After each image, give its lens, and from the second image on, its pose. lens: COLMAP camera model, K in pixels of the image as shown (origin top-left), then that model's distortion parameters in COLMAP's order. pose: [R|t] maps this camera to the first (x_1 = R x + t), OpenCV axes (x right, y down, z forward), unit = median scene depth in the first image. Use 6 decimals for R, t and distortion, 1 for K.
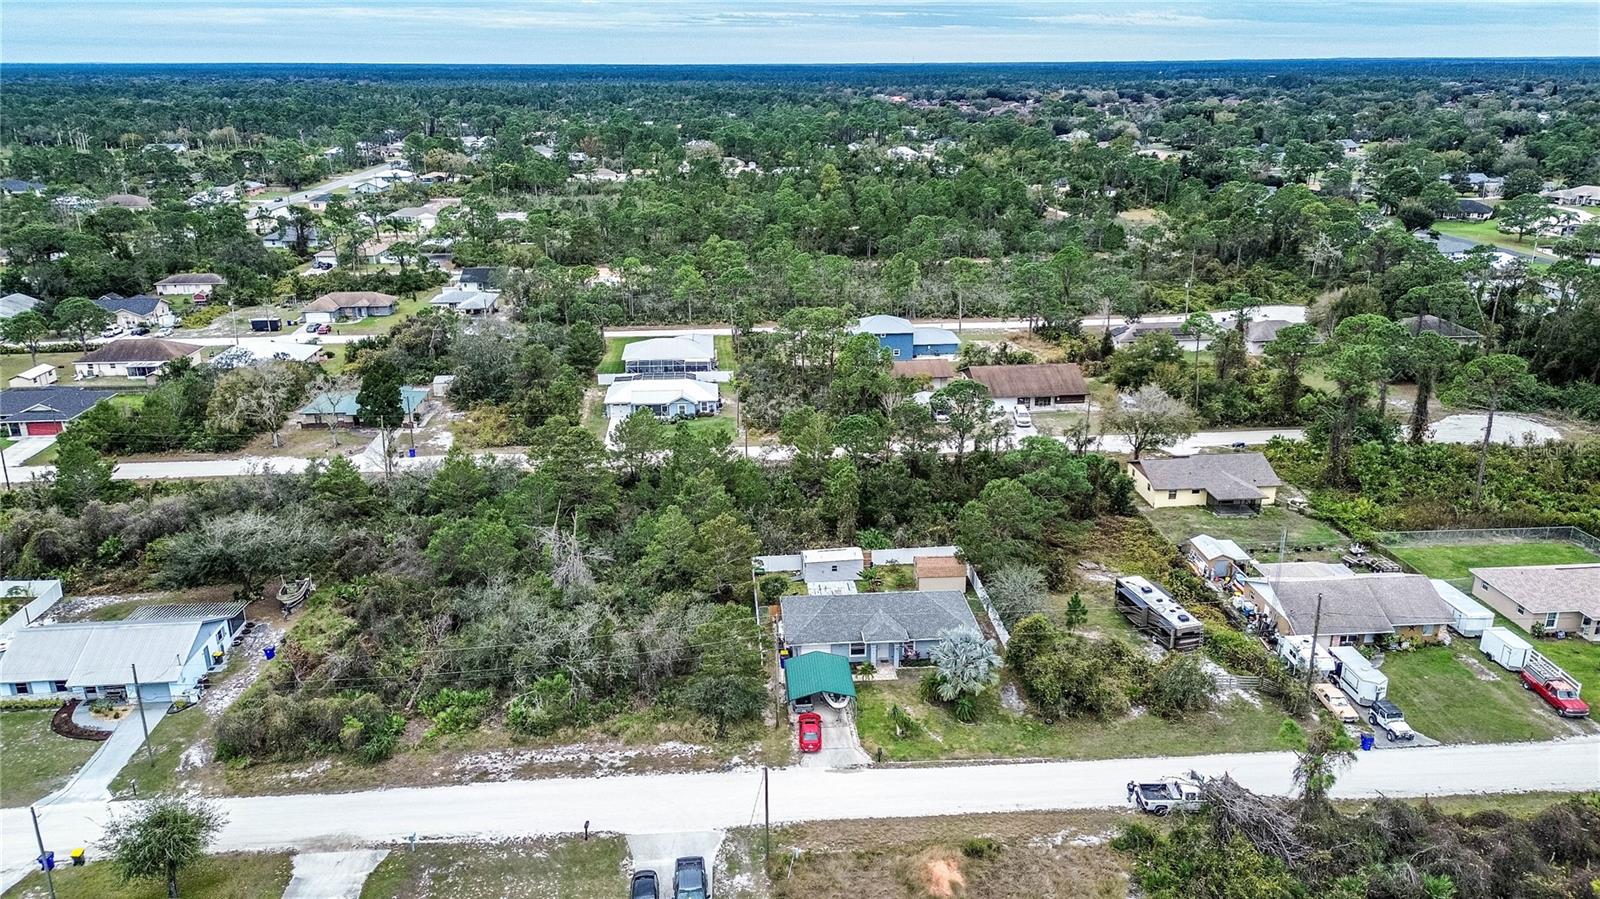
lens RADIAL K [[1132.1, 0, 800.0], [0, 1132.1, 449.5], [0, 0, 1]] dist [0.095606, -0.116799]
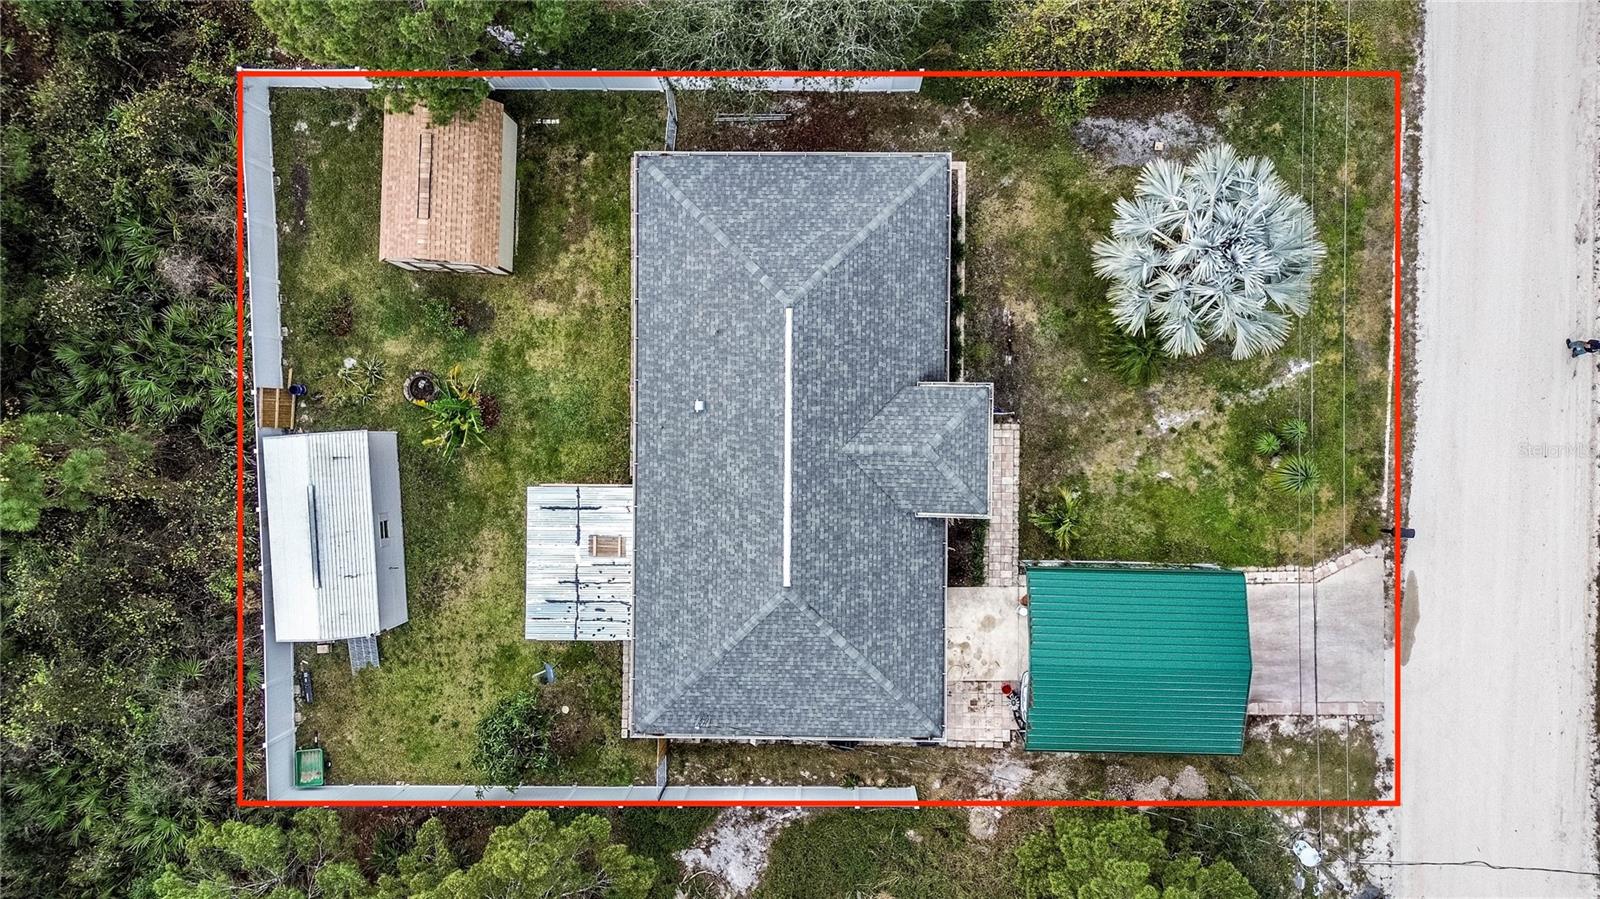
lens RADIAL K [[1132.1, 0, 800.0], [0, 1132.1, 449.5], [0, 0, 1]] dist [0.095606, -0.116799]
pose [[0.084811, -0.996392, -0.003126, 0.062973], [0.344865, 0.026411, 0.938281, -0.145450], [-0.934813, -0.080655, 0.345861, 0.808318]]
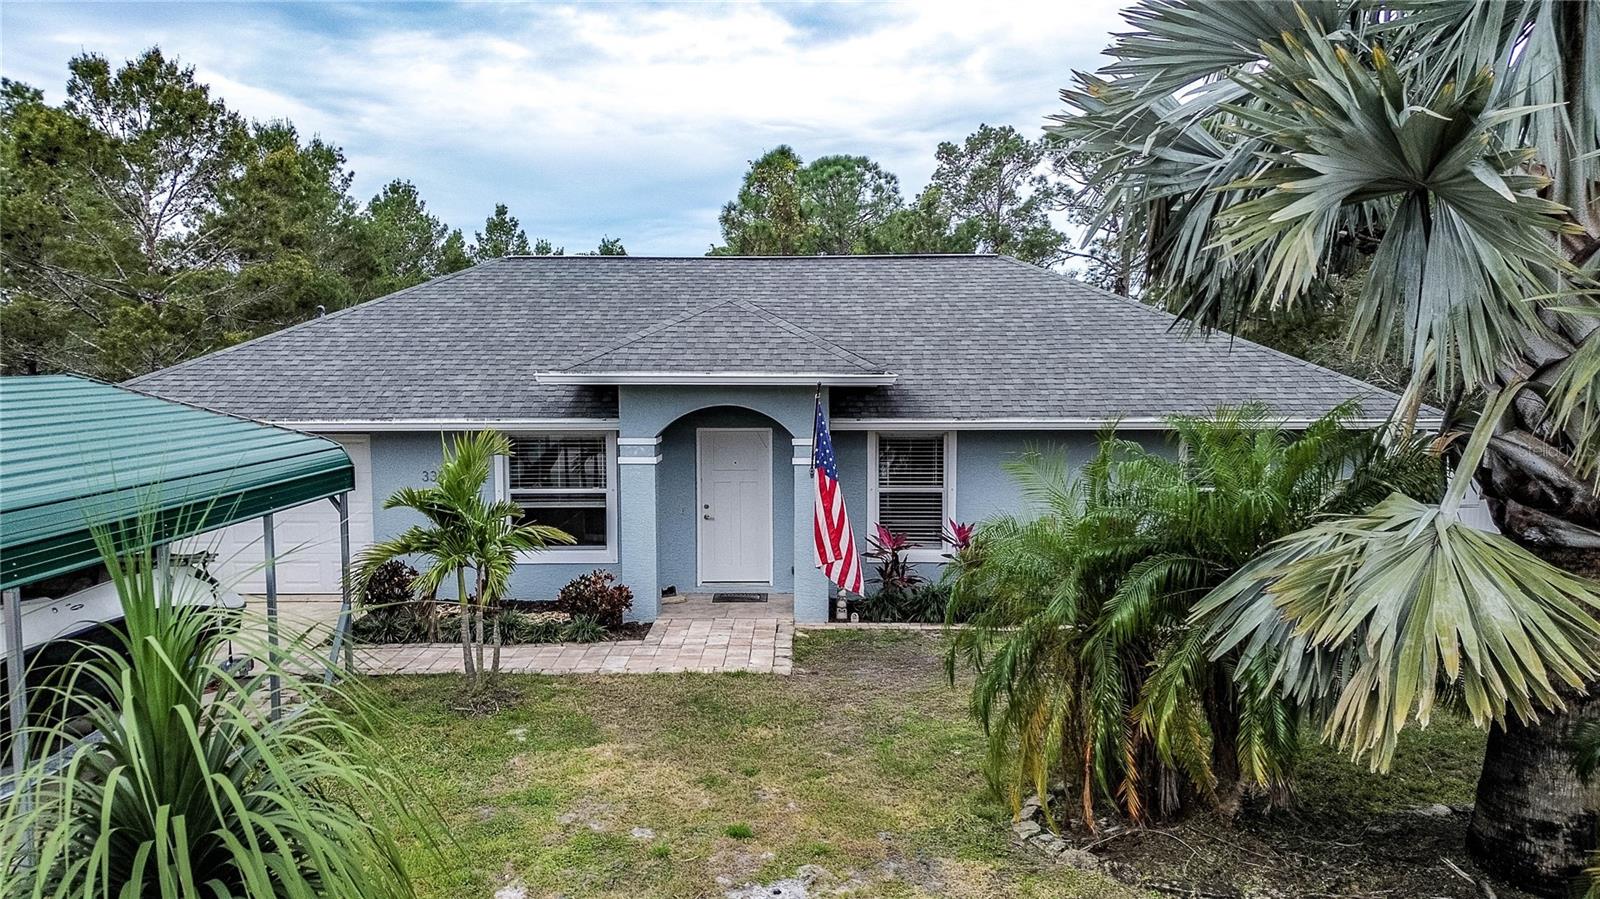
lens RADIAL K [[1132.1, 0, 800.0], [0, 1132.1, 449.5], [0, 0, 1]] dist [0.095606, -0.116799]
pose [[0.995575, 0.013719, -0.092968, 0.084138], [-0.035349, 0.971303, -0.235206, 0.178483], [0.087073, 0.237451, 0.967489, 0.760482]]
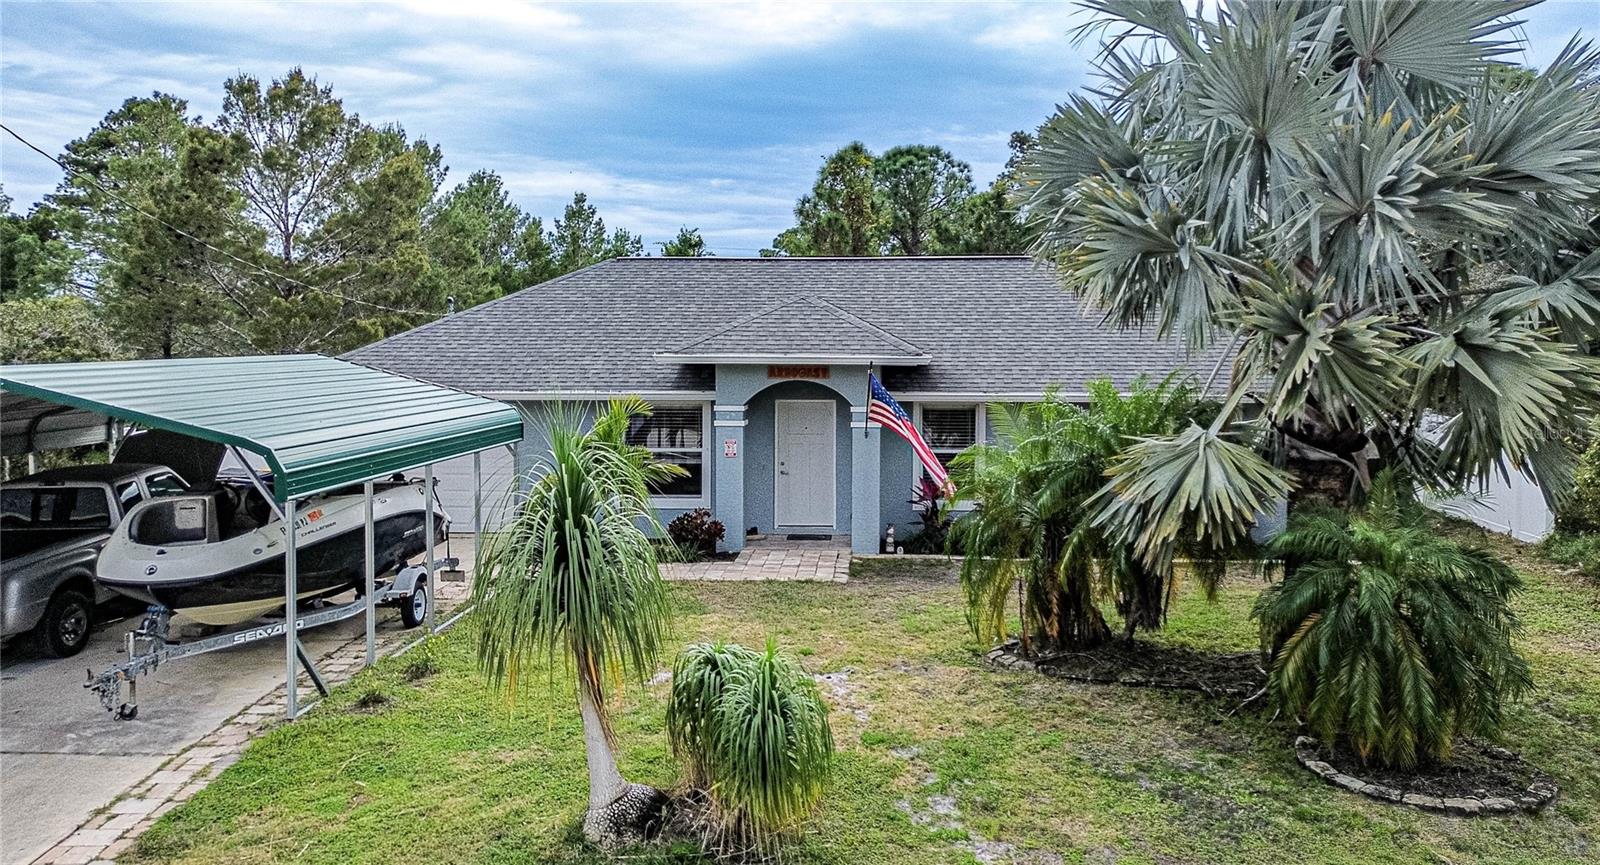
lens RADIAL K [[1257.3, 0, 836.0], [0, 1257.3, 376.8], [0, 0, 1]] dist [0.086540, -0.000447]
pose [[0.991595, 0.013874, -0.128637, 0.091554], [-0.050499, 0.956876, -0.286073, 0.193232], [0.119121, 0.290165, 0.949534, 0.715924]]
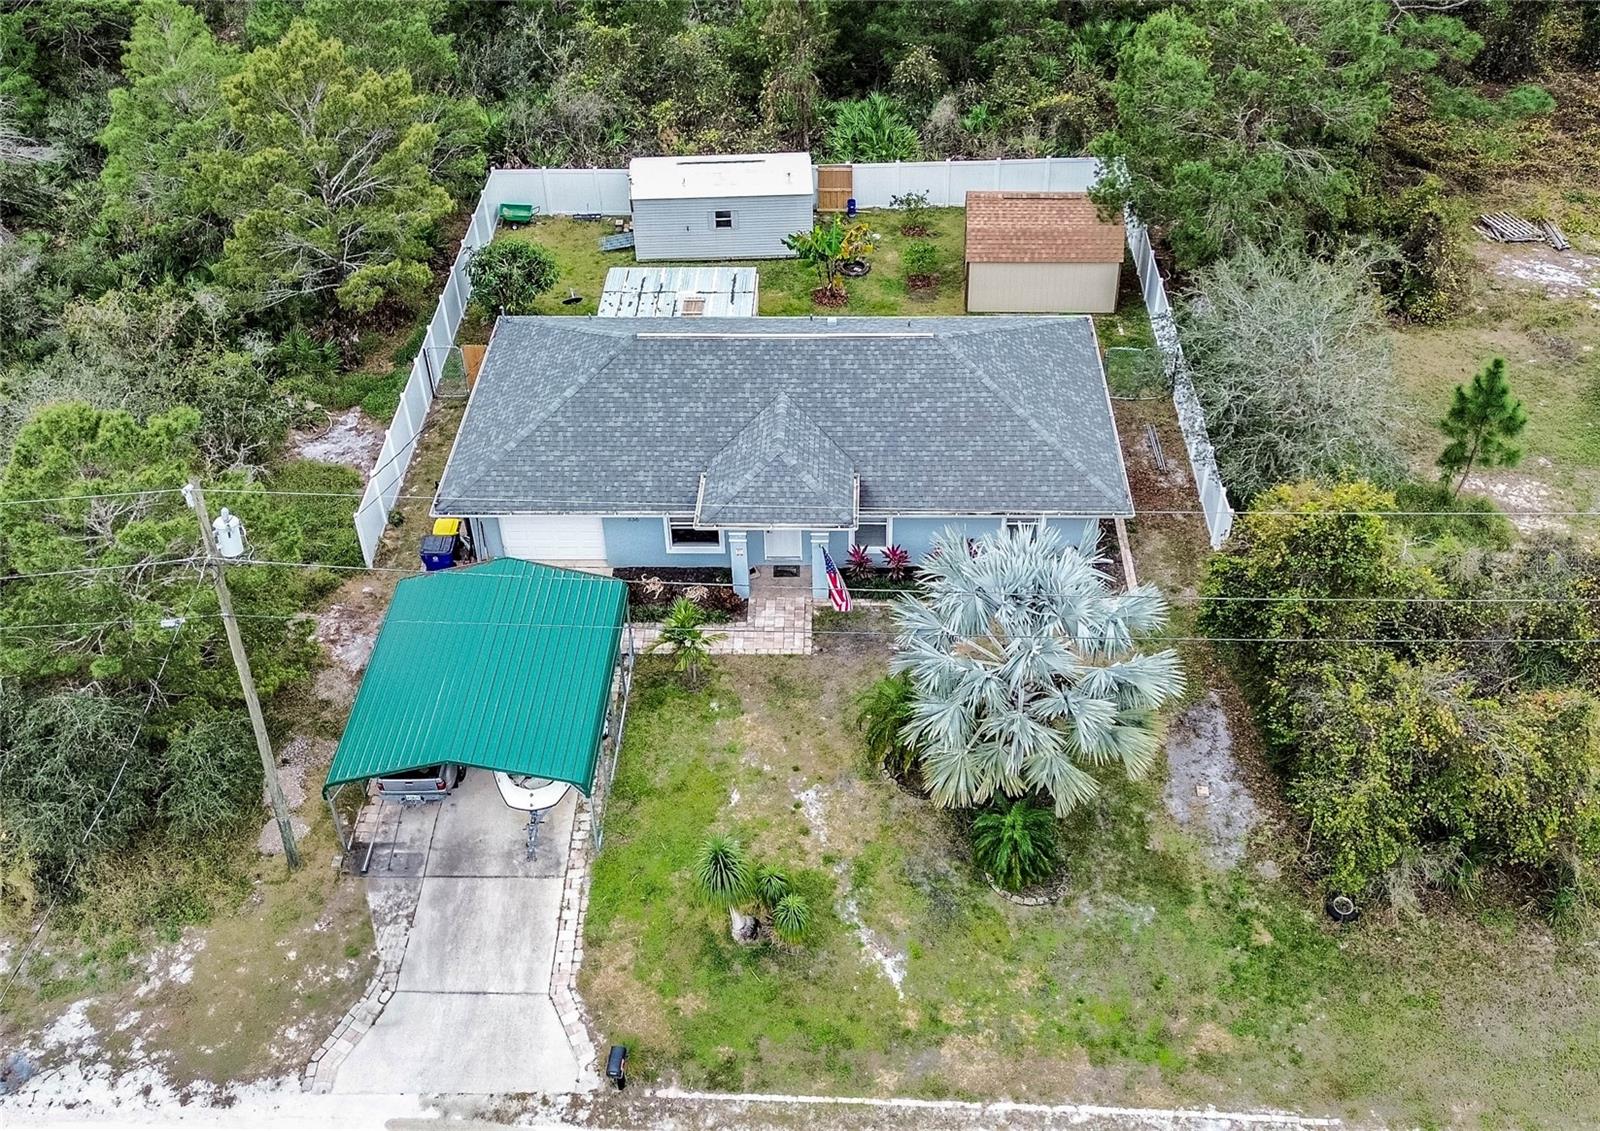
lens RADIAL K [[1558.5, 0, 824.1], [0, 1558.5, 506.3], [0, 0, 1]] dist [0.091622, -0.109781]
pose [[0.995419, 0.053907, -0.078963, 0.101864], [-0.024746, 0.943014, 0.331830, 0.032627], [0.092351, -0.328356, 0.940028, 0.556521]]
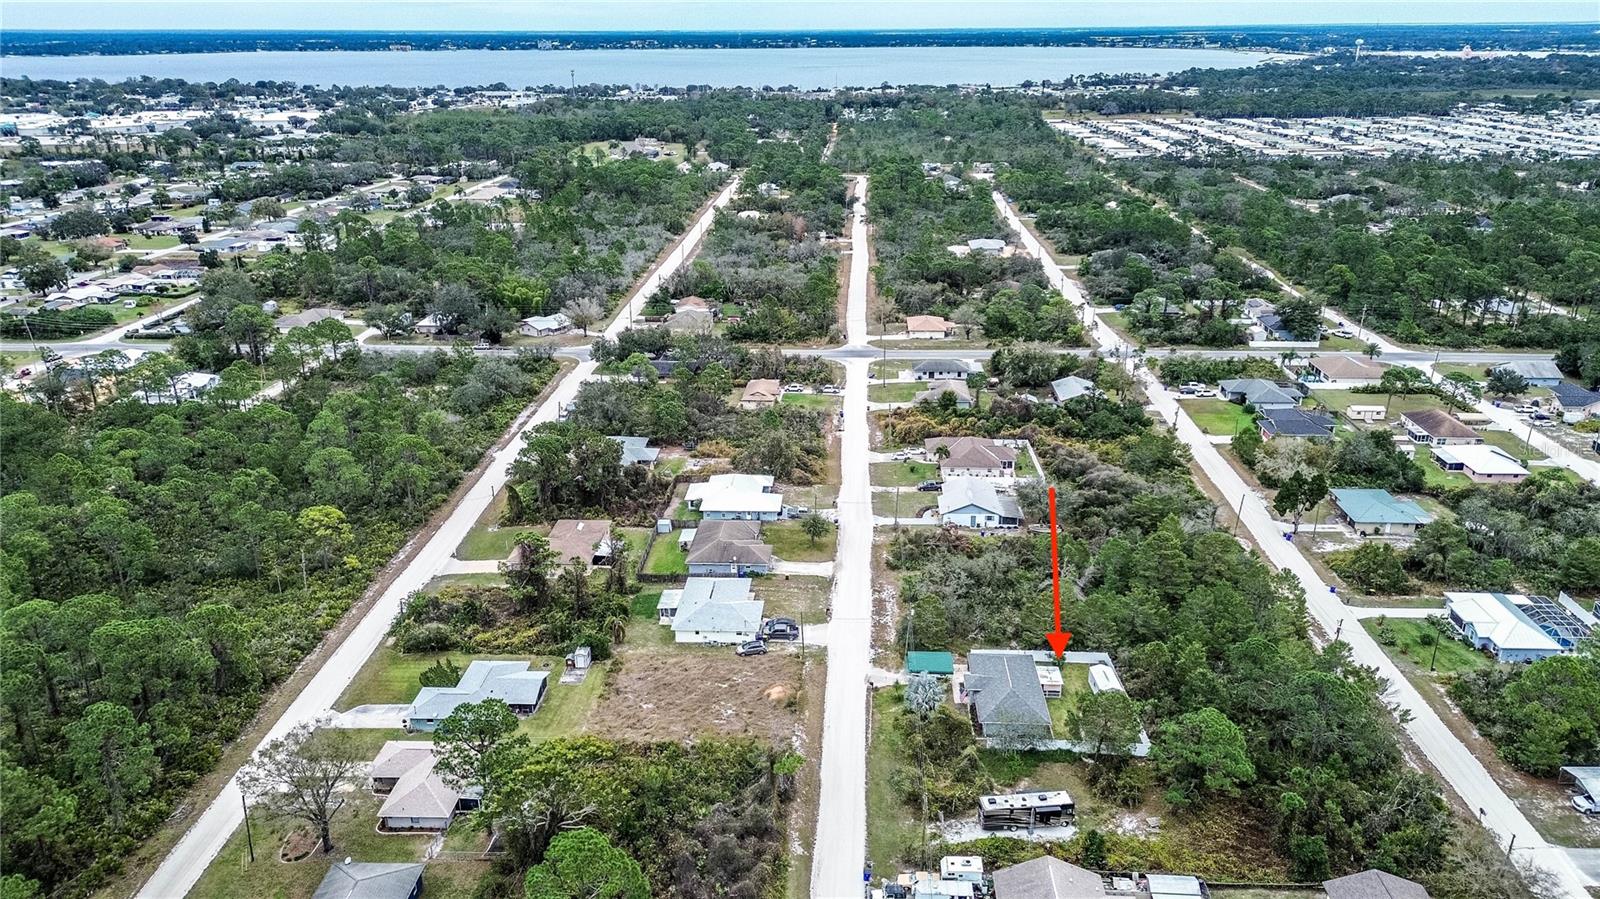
lens RADIAL K [[1132.1, 0, 800.0], [0, 1132.1, 449.5], [0, 0, 1]] dist [0.095606, -0.116799]
pose [[-0.130470, 0.356723, -0.925055, 1.280209], [-0.310114, 0.871531, 0.379821, -0.568514], [0.941704, 0.336428, -0.003084, 0.582989]]
